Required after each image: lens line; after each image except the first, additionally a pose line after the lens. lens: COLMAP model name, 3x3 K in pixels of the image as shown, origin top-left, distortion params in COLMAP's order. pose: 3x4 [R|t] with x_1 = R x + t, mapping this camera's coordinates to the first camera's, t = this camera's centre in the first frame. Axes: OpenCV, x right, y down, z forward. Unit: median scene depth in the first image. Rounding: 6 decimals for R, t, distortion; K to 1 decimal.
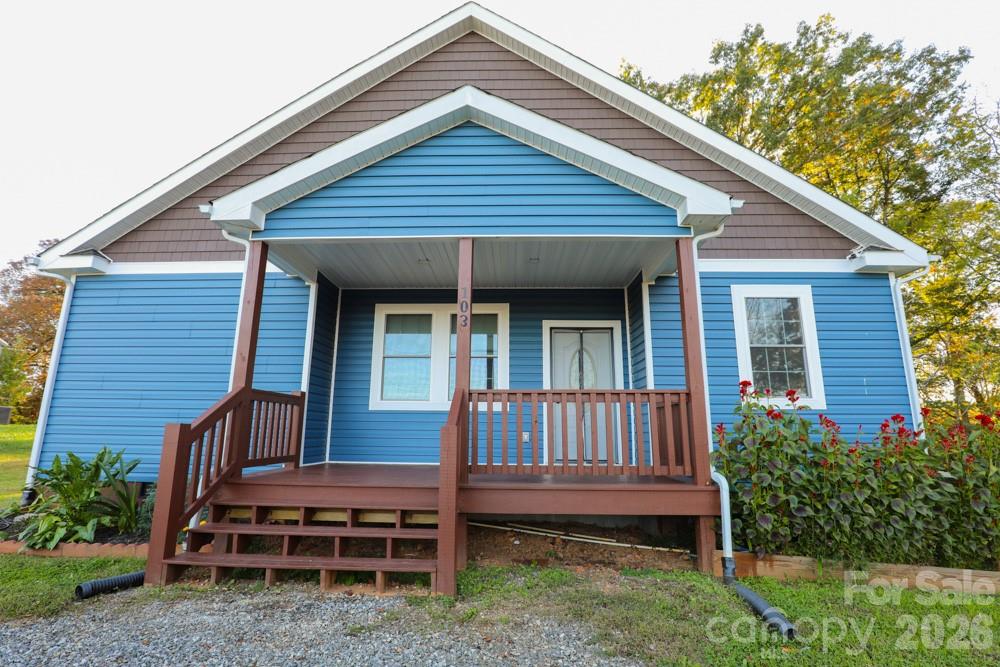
lens RADIAL K [[455.9, 0, 498.7], [0, 455.9, 339.9], [0, 0, 1]] dist [-0.030133, 0.002643]
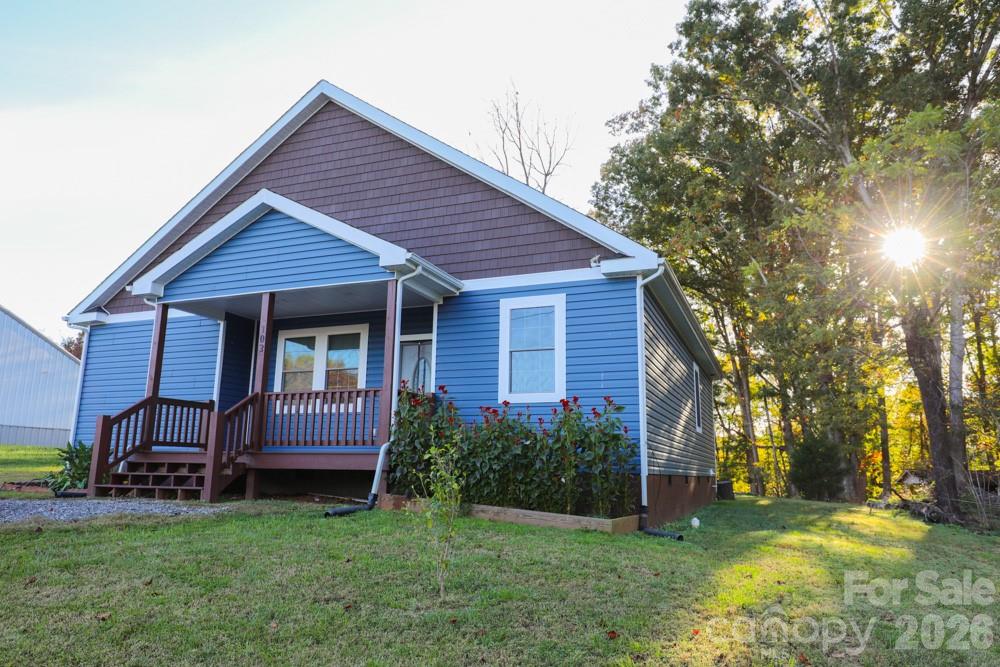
lens RADIAL K [[682.7, 0, 486.2], [0, 682.7, 333.5], [0, 0, 1]] dist [0.008644, -0.004411]
pose [[0.936159, -0.062606, -0.345958, 1.265374], [0.060605, 0.998024, -0.016610, -0.006178], [0.346315, -0.005417, 0.938103, -0.793878]]
